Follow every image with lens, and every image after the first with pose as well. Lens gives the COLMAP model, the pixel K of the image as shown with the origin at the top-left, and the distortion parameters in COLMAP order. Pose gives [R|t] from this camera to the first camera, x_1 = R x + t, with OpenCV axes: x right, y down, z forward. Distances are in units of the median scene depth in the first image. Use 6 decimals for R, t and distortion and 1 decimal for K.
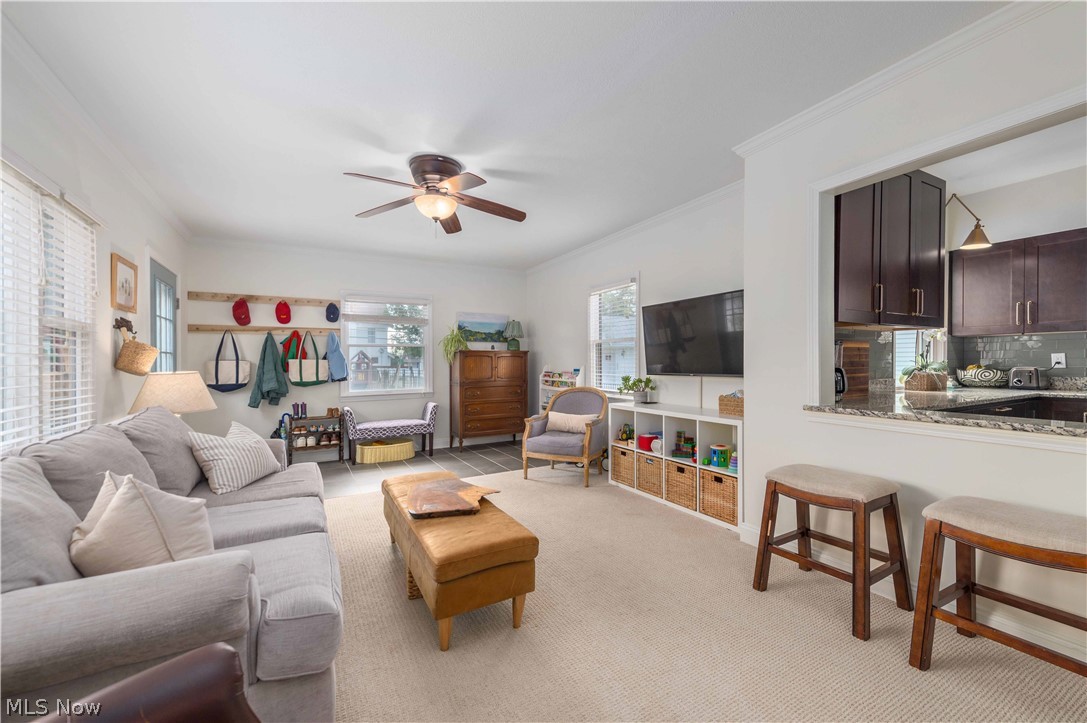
lens RADIAL K [[433.0, 0, 546.2], [0, 433.0, 366.4], [0, 0, 1]] dist [0.005773, -0.001391]
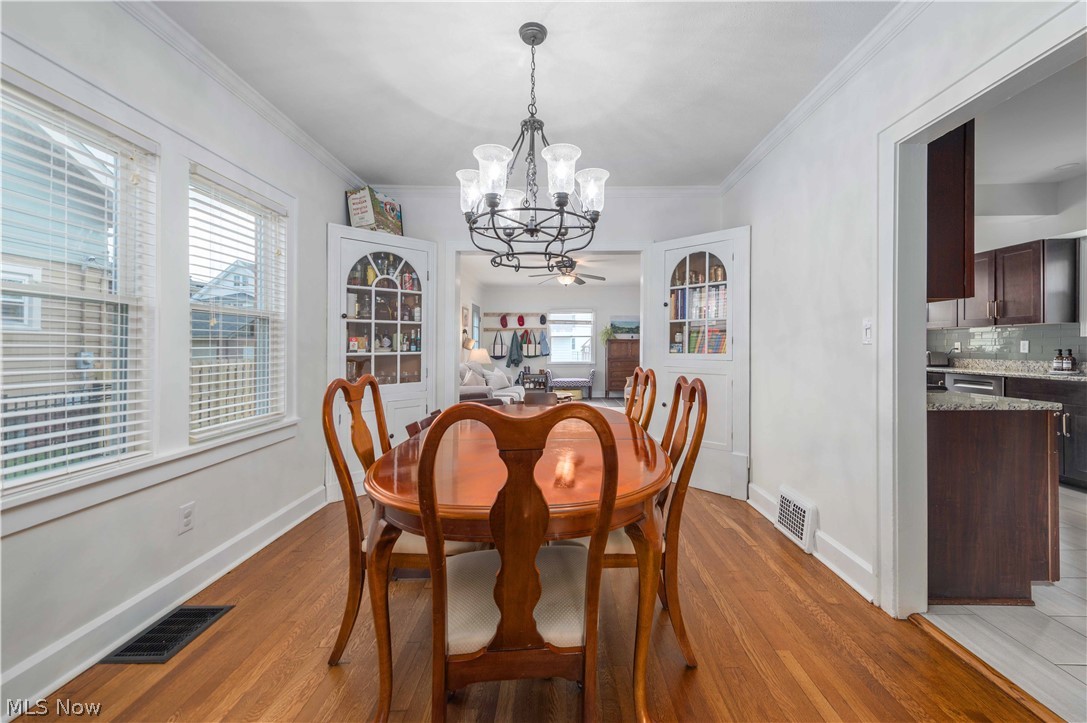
lens RADIAL K [[433.0, 0, 553.8], [0, 433.0, 347.4], [0, 0, 1]] dist [0.005773, -0.001391]
pose [[0.861059, 0.007227, -0.508454, 0.543261], [-0.011559, 0.999919, -0.005364, 0.007256], [0.508374, 0.010496, 0.861072, -0.643647]]
